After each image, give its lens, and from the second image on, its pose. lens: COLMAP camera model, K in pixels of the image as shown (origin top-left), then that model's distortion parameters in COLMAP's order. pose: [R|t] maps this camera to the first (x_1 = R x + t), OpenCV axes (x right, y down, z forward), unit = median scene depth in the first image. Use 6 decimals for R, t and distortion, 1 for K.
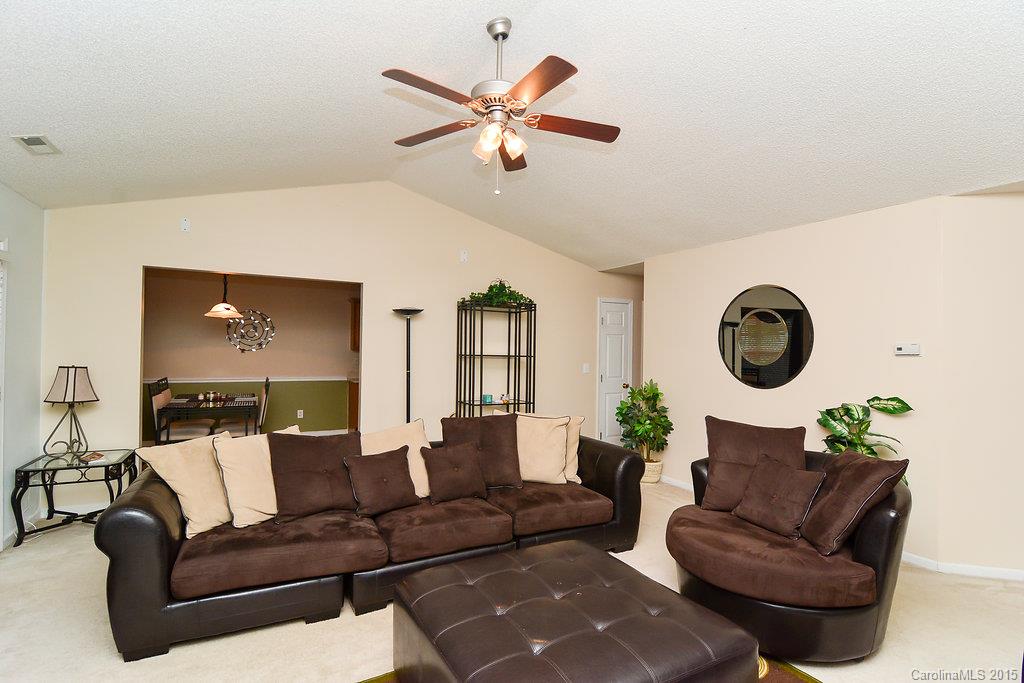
lens RADIAL K [[490.2, 0, 519.8], [0, 490.2, 344.1], [0, 0, 1]] dist [-0.016438, -0.001817]
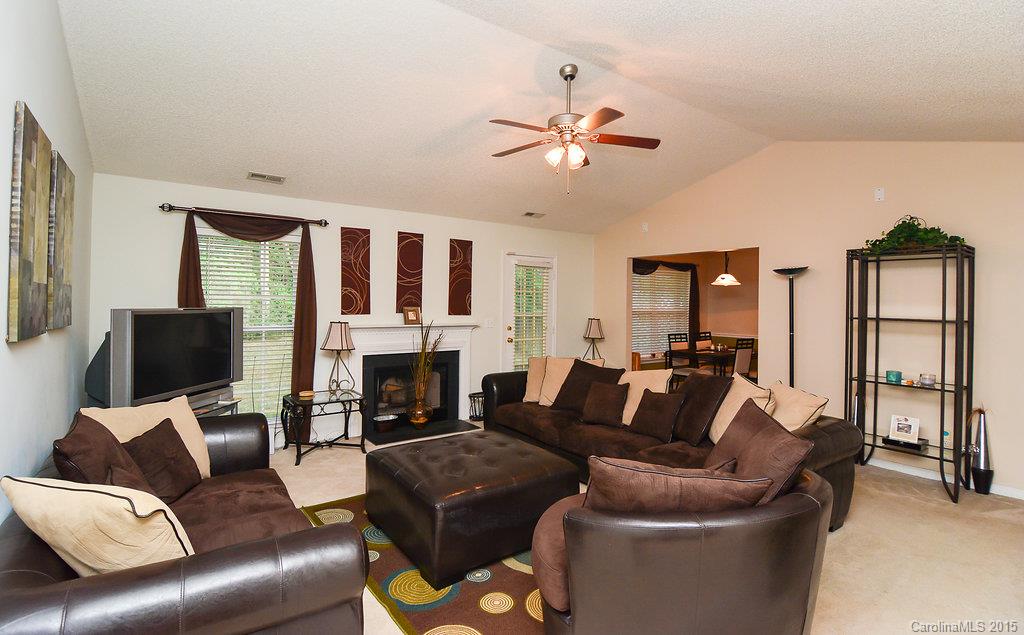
lens RADIAL K [[489.8, 0, 514.1], [0, 489.8, 311.1], [0, 0, 1]] dist [-0.003696, -0.000694]
pose [[0.121223, 0.002408, -0.992622, 0.621341], [0.000187, 0.999997, 0.002449, 0.008952], [0.992625, -0.000482, 0.121222, 0.333696]]
